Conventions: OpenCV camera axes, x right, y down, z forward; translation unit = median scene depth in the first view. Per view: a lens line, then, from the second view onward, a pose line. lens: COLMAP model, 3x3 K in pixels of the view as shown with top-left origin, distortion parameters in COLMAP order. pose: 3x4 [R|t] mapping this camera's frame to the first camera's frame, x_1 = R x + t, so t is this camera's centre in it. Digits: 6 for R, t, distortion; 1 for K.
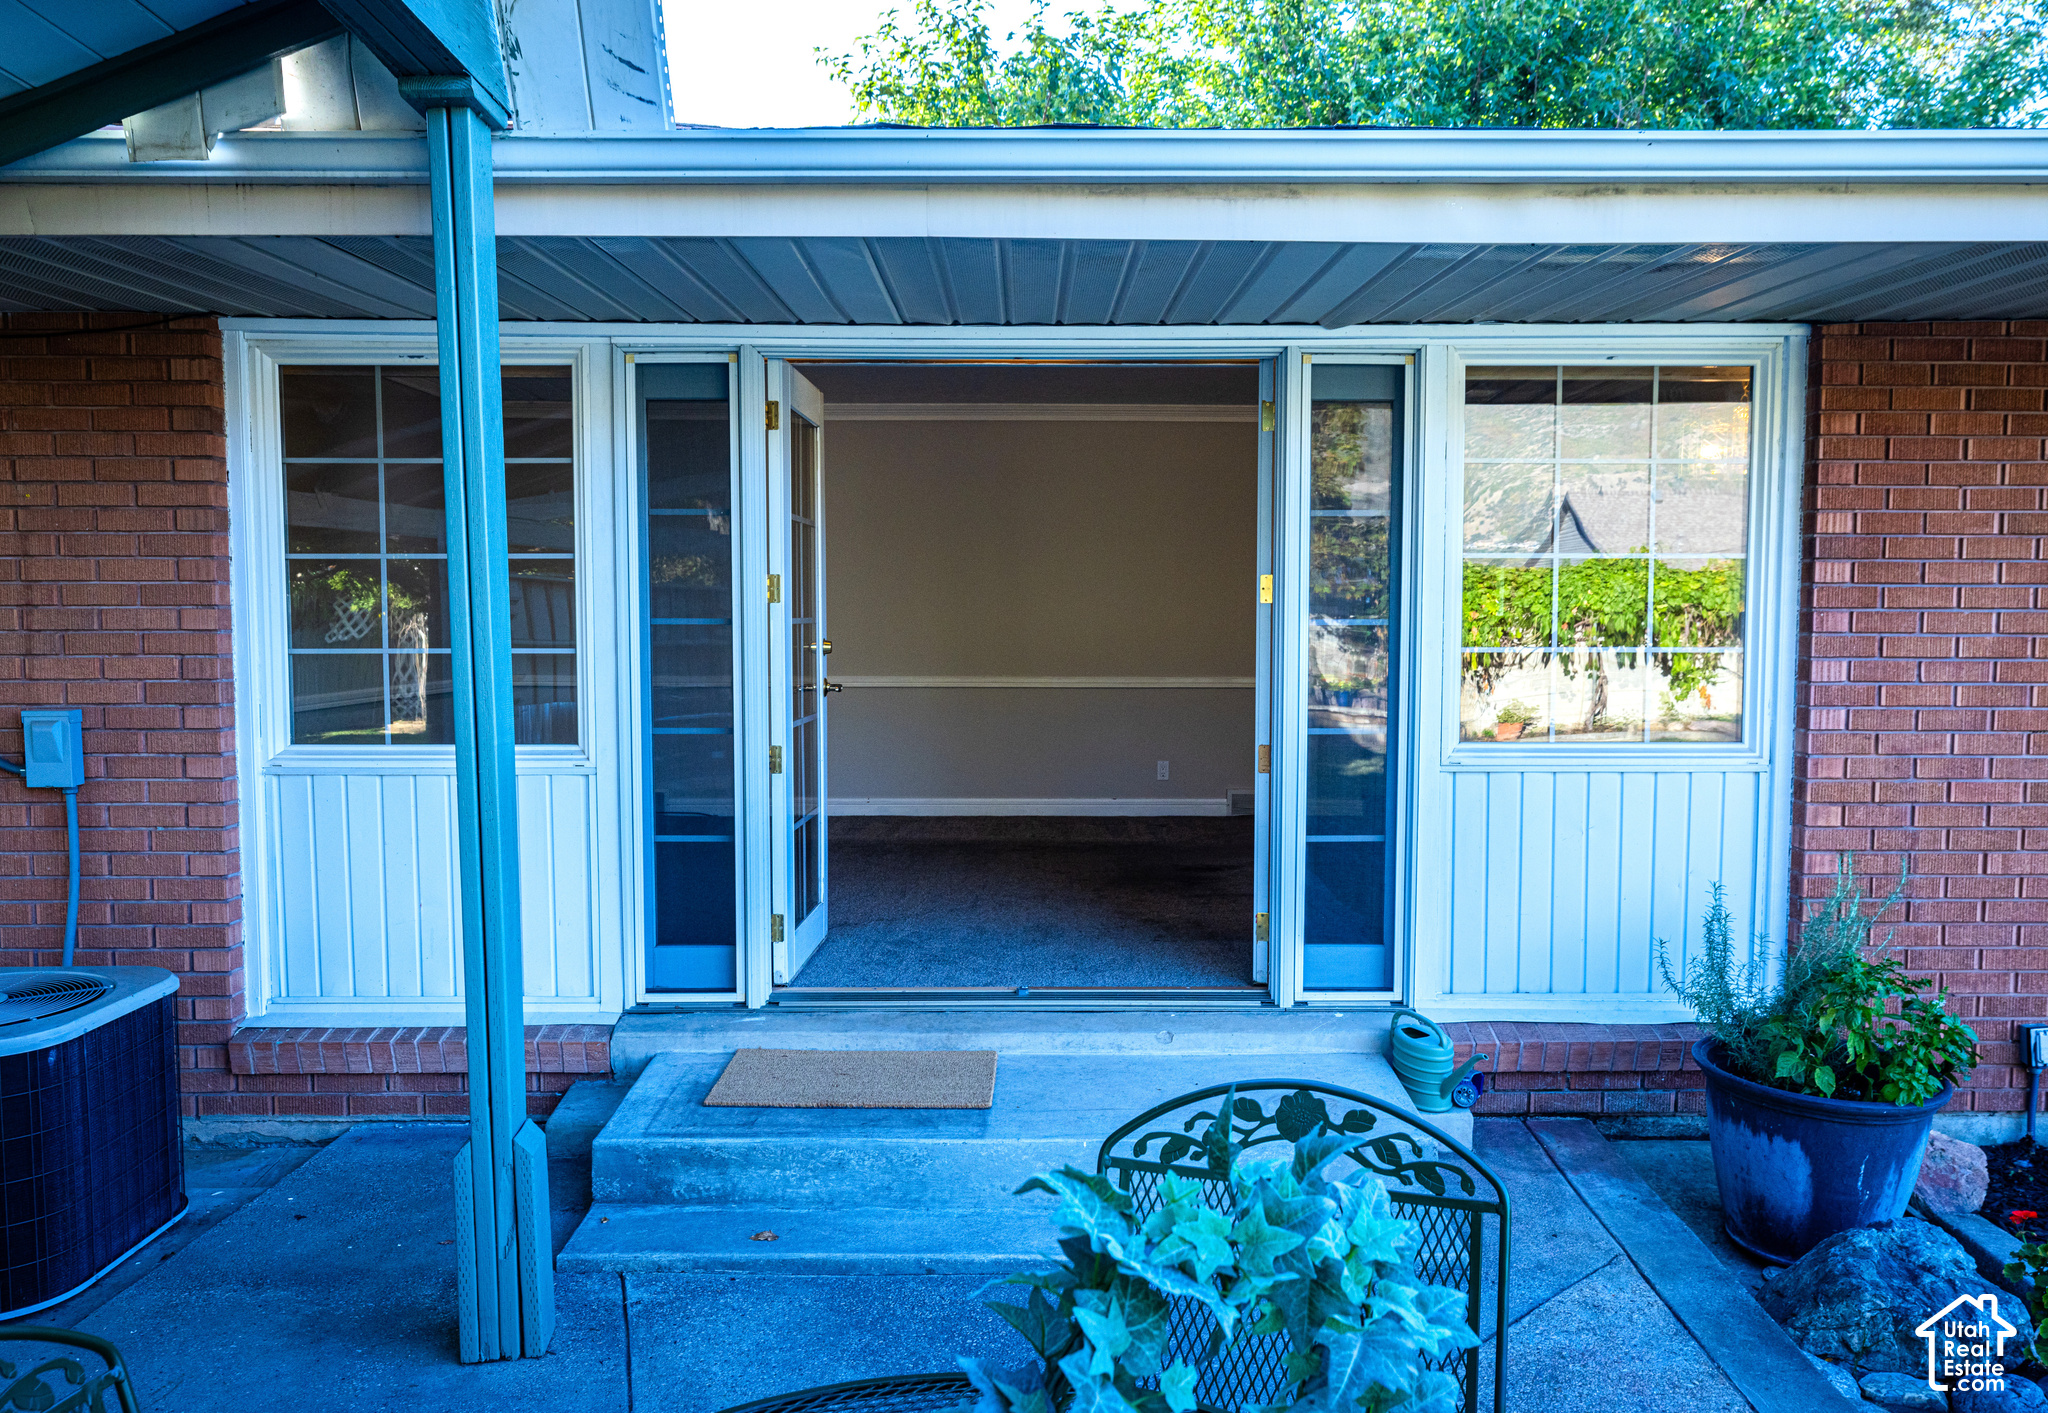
lens RADIAL K [[1564.4, 0, 1023.1], [0, 1564.4, 712.6], [0, 0, 1]] dist [0.006896, -0.002447]
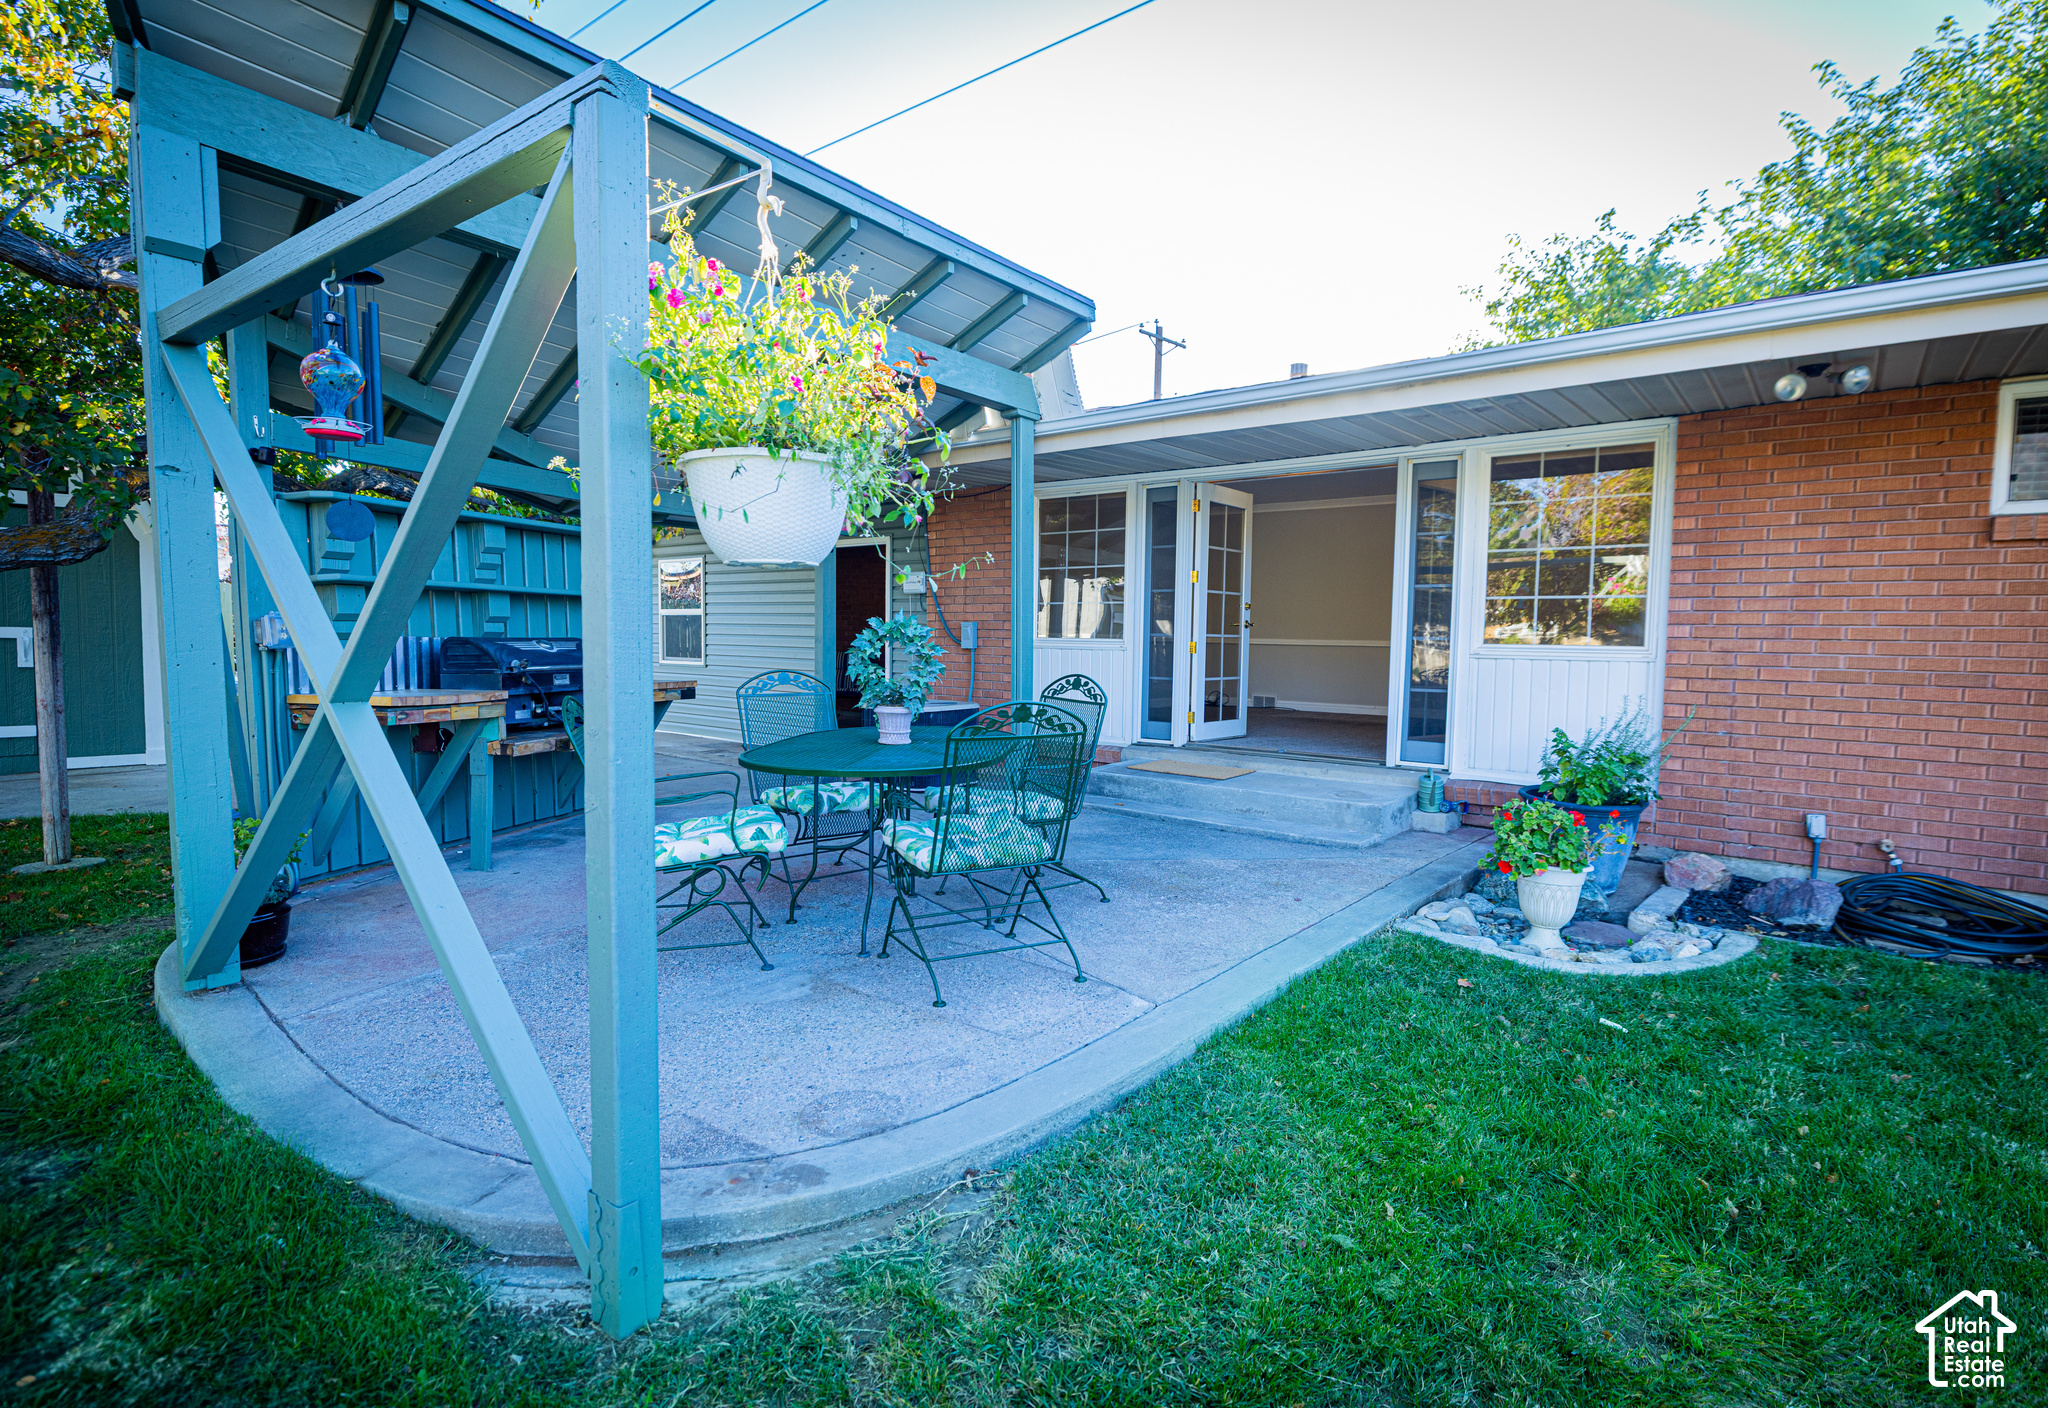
lens RADIAL K [[1007.4, 0, 1027.0], [0, 1007.4, 707.1], [0, 0, 1]] dist [0.003302, 0.000297]
pose [[0.767871, 0.057874, -0.637985, 0.684921], [-0.061482, 0.997971, 0.016530, 0.119473], [0.637647, 0.026531, 0.769872, -0.389238]]
